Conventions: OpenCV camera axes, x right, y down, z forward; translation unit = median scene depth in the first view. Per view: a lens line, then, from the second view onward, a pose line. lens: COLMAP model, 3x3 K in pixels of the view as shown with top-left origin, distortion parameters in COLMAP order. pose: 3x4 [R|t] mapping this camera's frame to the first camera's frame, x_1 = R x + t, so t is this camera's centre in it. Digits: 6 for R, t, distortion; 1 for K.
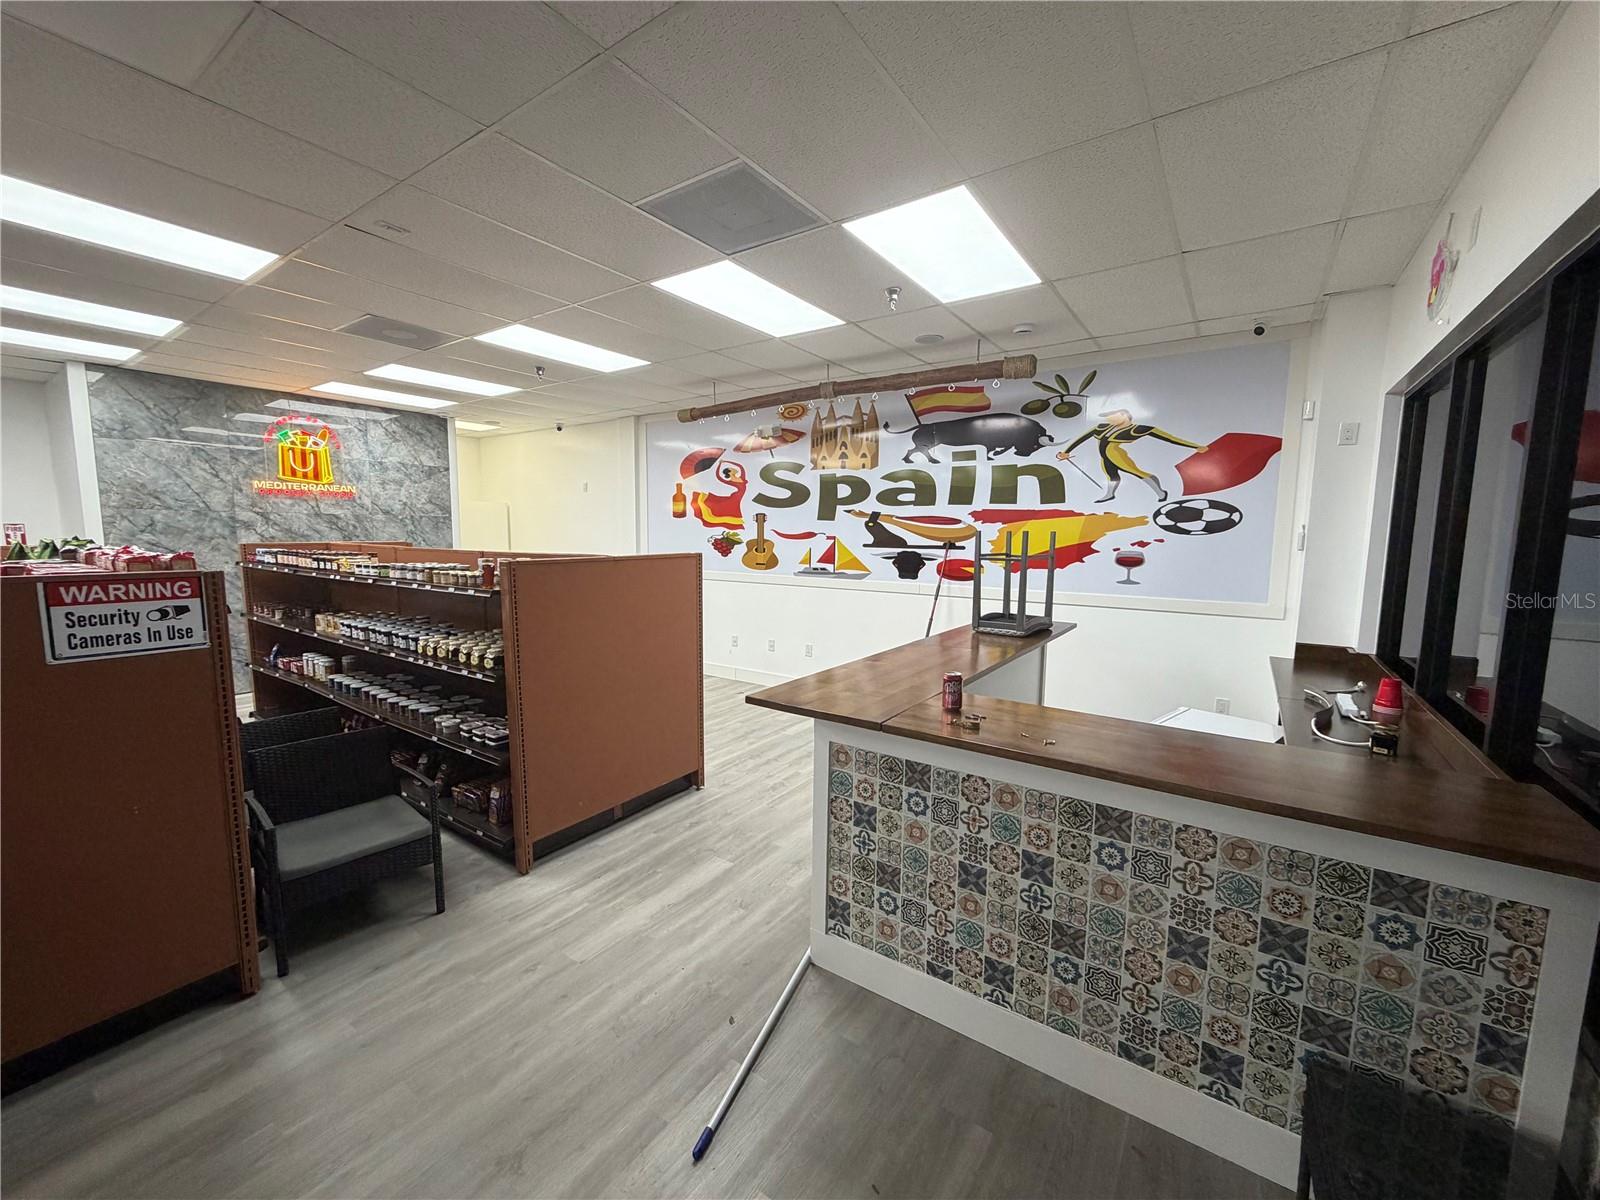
lens RADIAL K [[636.5, 0, 795.3], [0, 636.5, 602.6], [0, 0, 1]] dist [-0.000241, -0.000141]
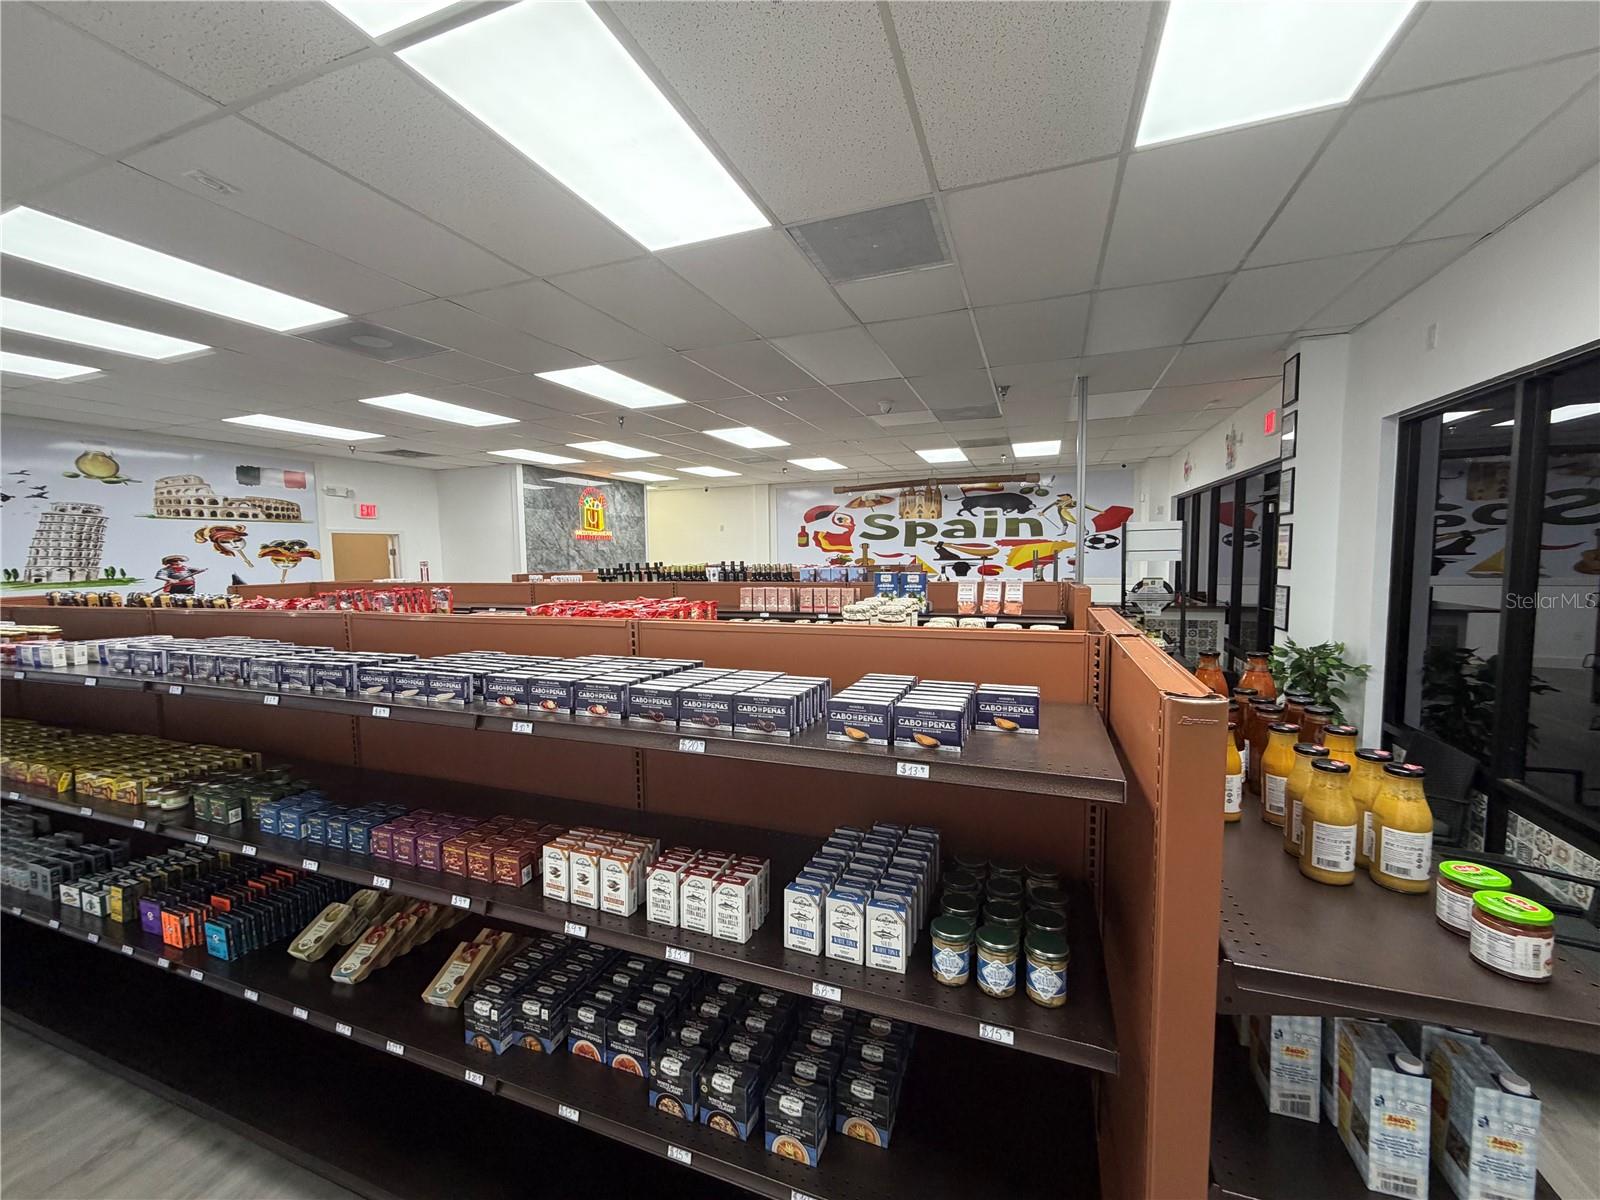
lens RADIAL K [[636.5, 0, 795.9], [0, 636.5, 598.7], [0, 0, 1]] dist [-0.000241, -0.000141]
pose [[0.968786, -0.044035, 0.243957, -0.834704], [0.053710, 0.998006, -0.033147, 0.072155], [-0.242011, 0.045215, 0.969219, -0.784210]]
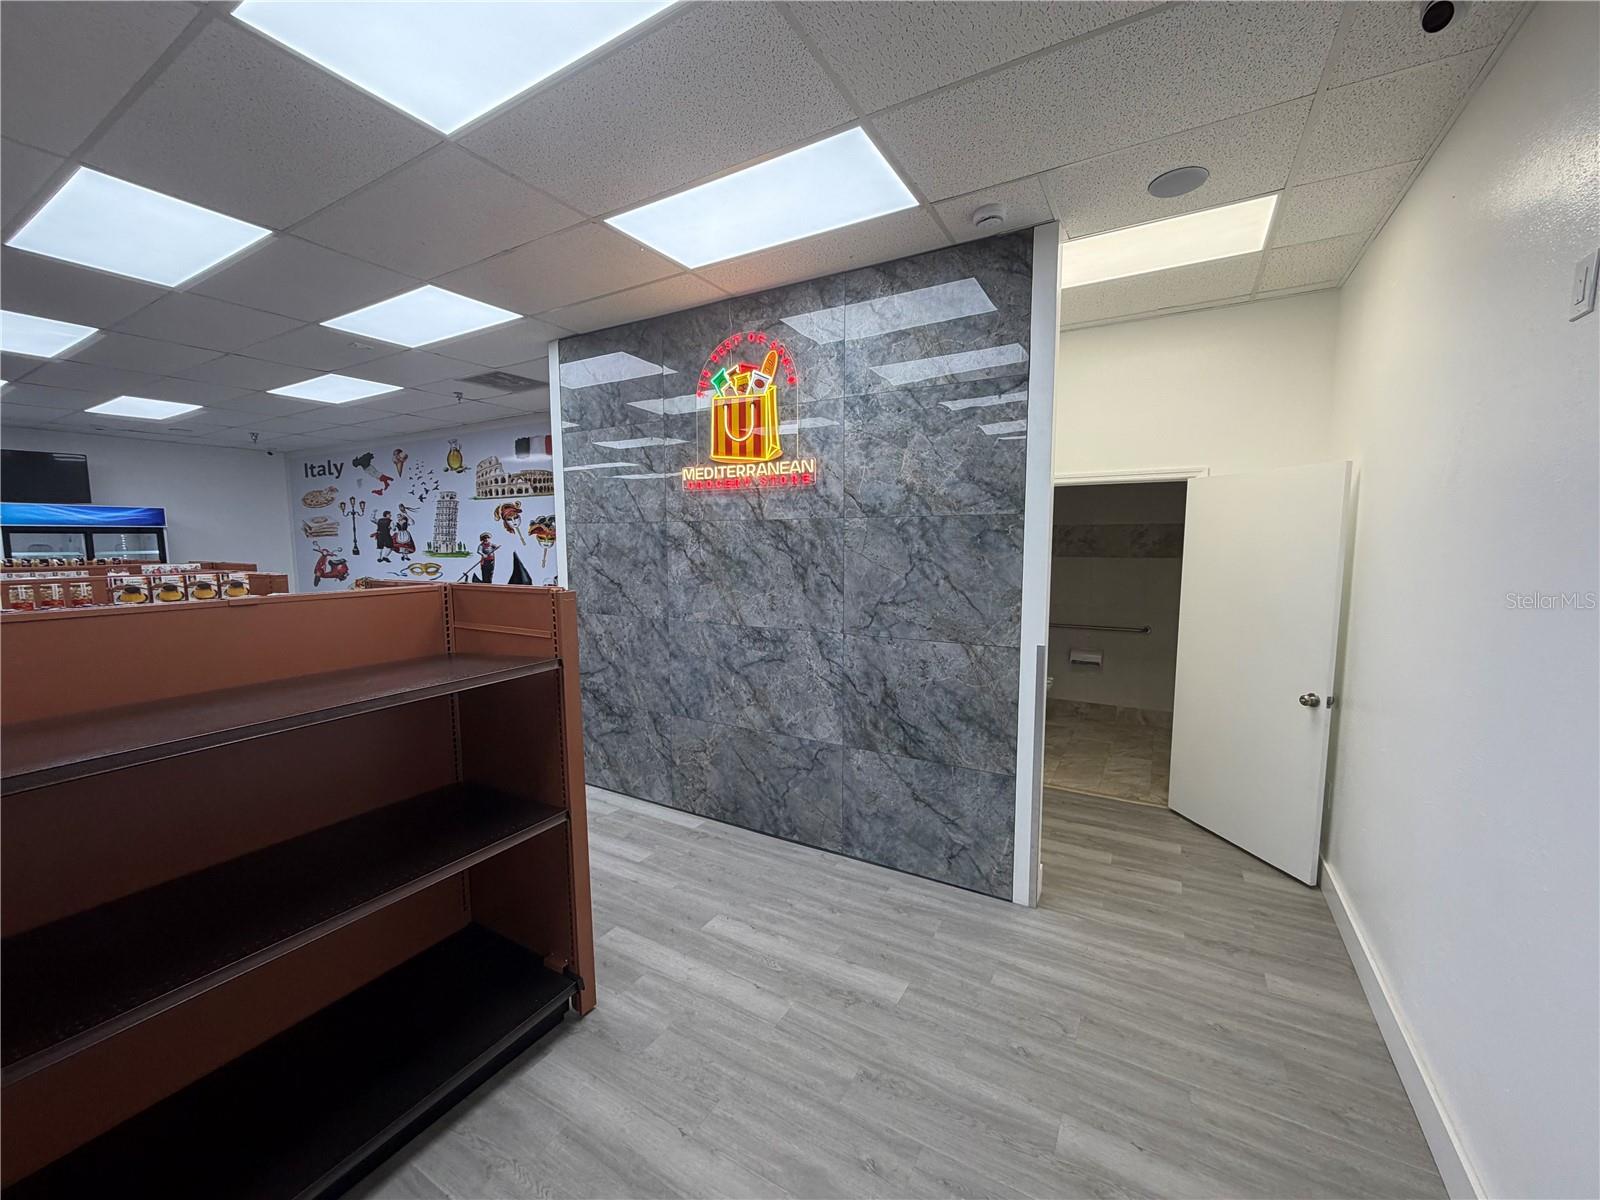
lens RADIAL K [[636.5, 0, 795.8], [0, 636.5, 602.5], [0, 0, 1]] dist [-0.000241, -0.000141]
pose [[0.078682, 0.088573, -0.992957, -0.281360], [-0.107153, 0.991026, 0.079910, -0.148138], [0.991124, 0.100110, 0.087467, 1.244228]]
